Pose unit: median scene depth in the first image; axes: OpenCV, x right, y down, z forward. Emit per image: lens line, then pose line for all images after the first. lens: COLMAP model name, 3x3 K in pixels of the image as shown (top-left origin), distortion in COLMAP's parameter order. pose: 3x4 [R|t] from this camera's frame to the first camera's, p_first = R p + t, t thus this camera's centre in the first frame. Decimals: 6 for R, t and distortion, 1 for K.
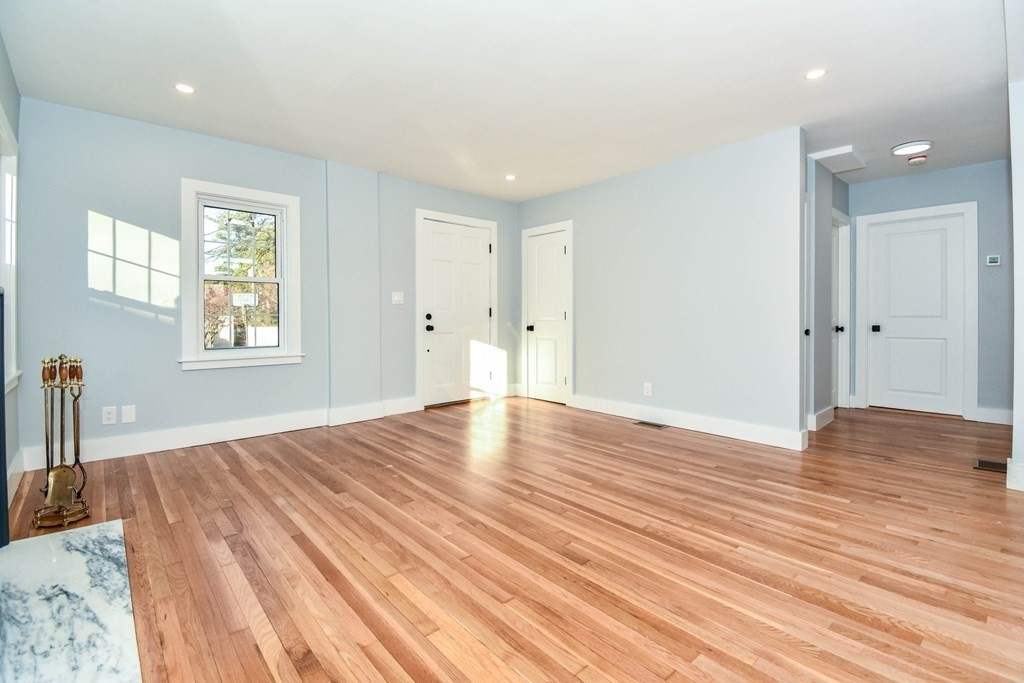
lens RADIAL K [[460.7, 0, 499.8], [0, 460.7, 315.9], [0, 0, 1]] dist [0.005867, -0.012228]
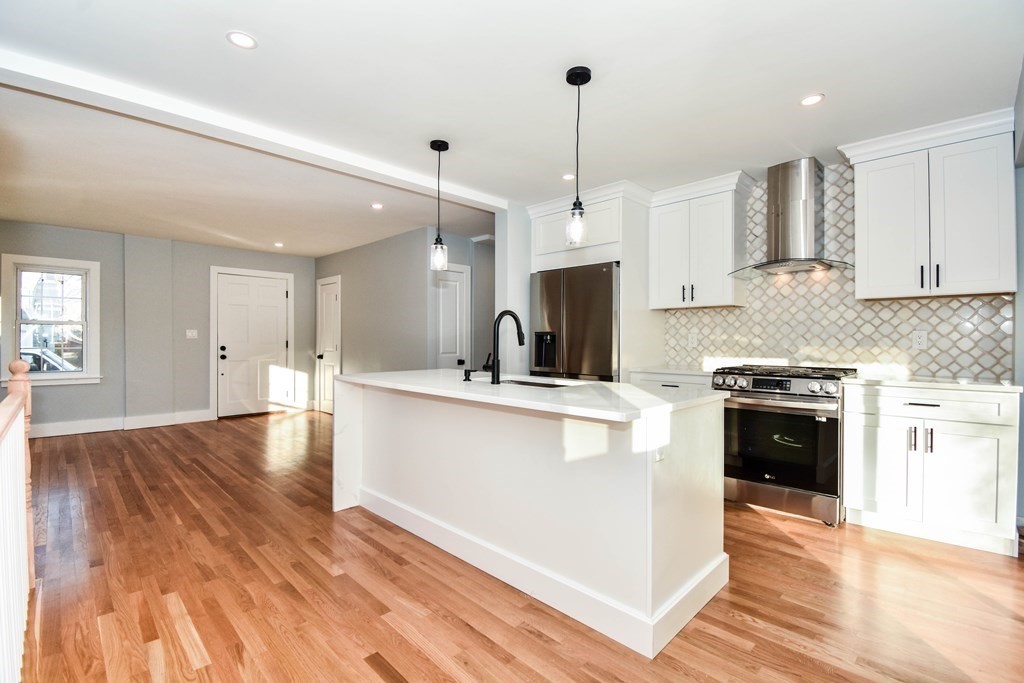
lens RADIAL K [[460.7, 0, 488.9], [0, 460.7, 345.4], [0, 0, 1]] dist [0.005867, -0.012228]
pose [[0.999223, 0.006385, 0.038884, 0.855800], [-0.006994, 0.999855, 0.015545, -0.051160], [-0.038779, -0.015805, 0.999123, -0.531914]]
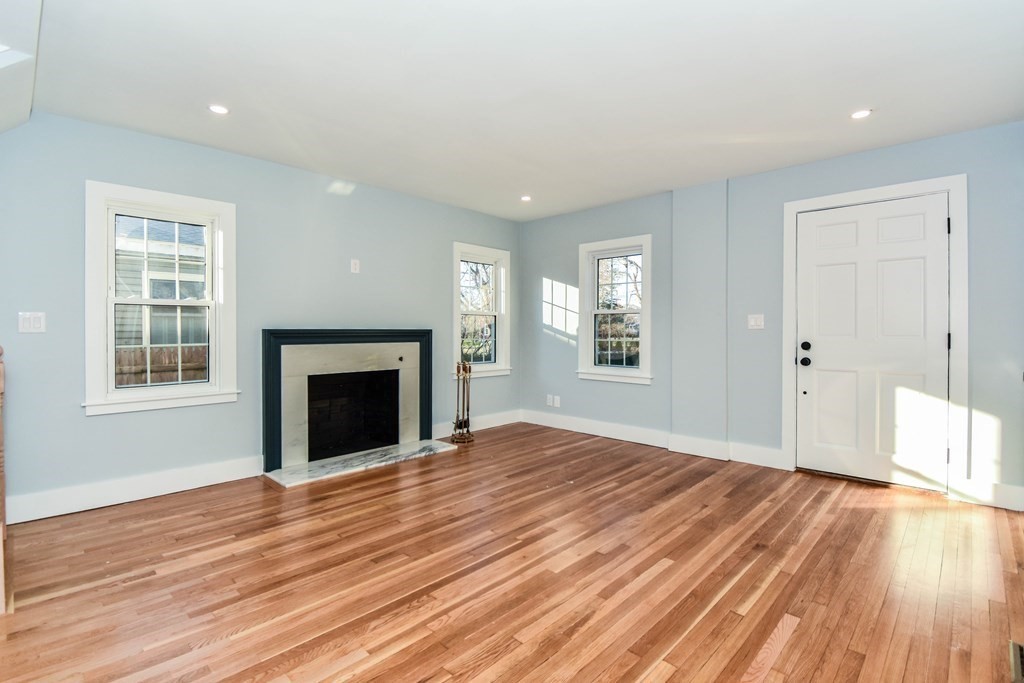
lens RADIAL K [[481.2, 0, 523.1], [0, 481.2, 334.3], [0, 0, 1]] dist [-0.008733, -0.007831]
pose [[0.099167, 0.012446, -0.994993, 0.858320], [0.000811, 0.999920, 0.012588, -0.042012], [0.995070, -0.002056, 0.099149, 0.743990]]
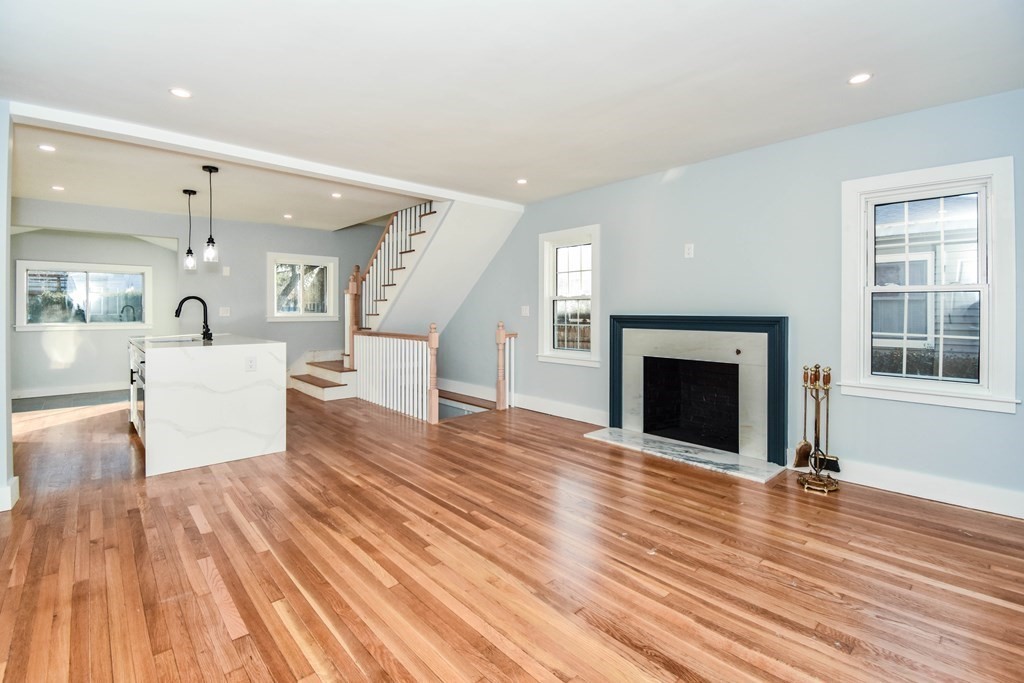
lens RADIAL K [[460.7, 0, 496.9], [0, 460.7, 325.6], [0, 0, 1]] dist [0.005867, -0.012228]
pose [[-0.999982, 0.004957, -0.003246, 0.008449], [0.004843, 0.999401, 0.034256, -0.058700], [0.003414, 0.034240, -0.999408, 1.656179]]
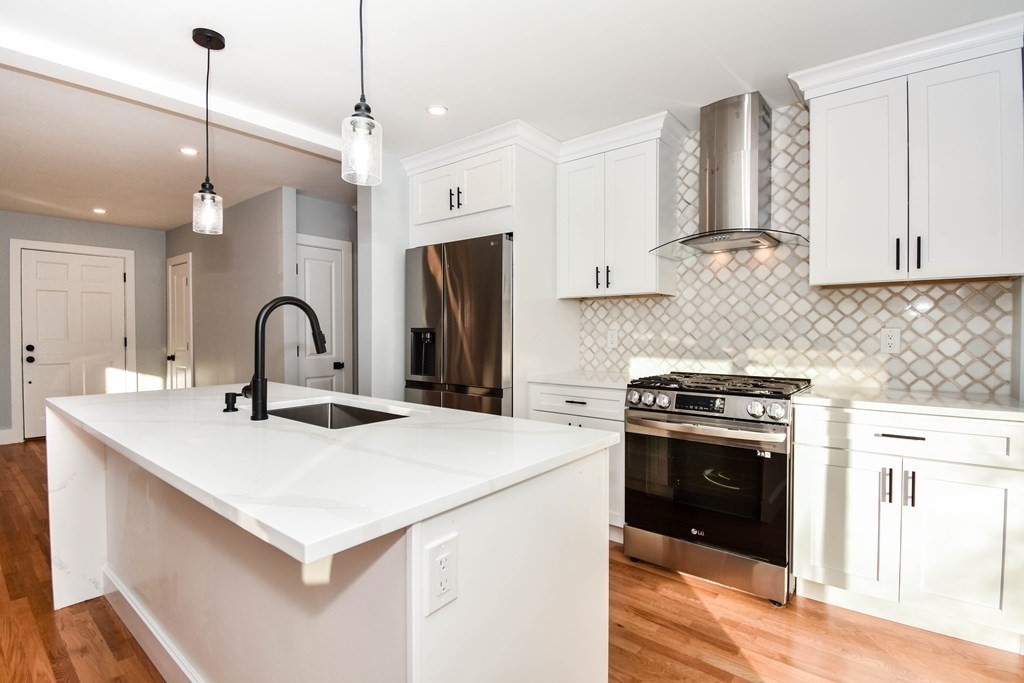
lens RADIAL K [[486.5, 0, 495.2], [0, 486.5, 345.1], [0, 0, 1]] dist [-0.002256, -0.005379]
pose [[0.989171, 0.001886, 0.146755, 1.062888], [-0.006269, 0.999548, 0.029407, -0.065026], [-0.146634, -0.030009, 0.988736, -0.278067]]
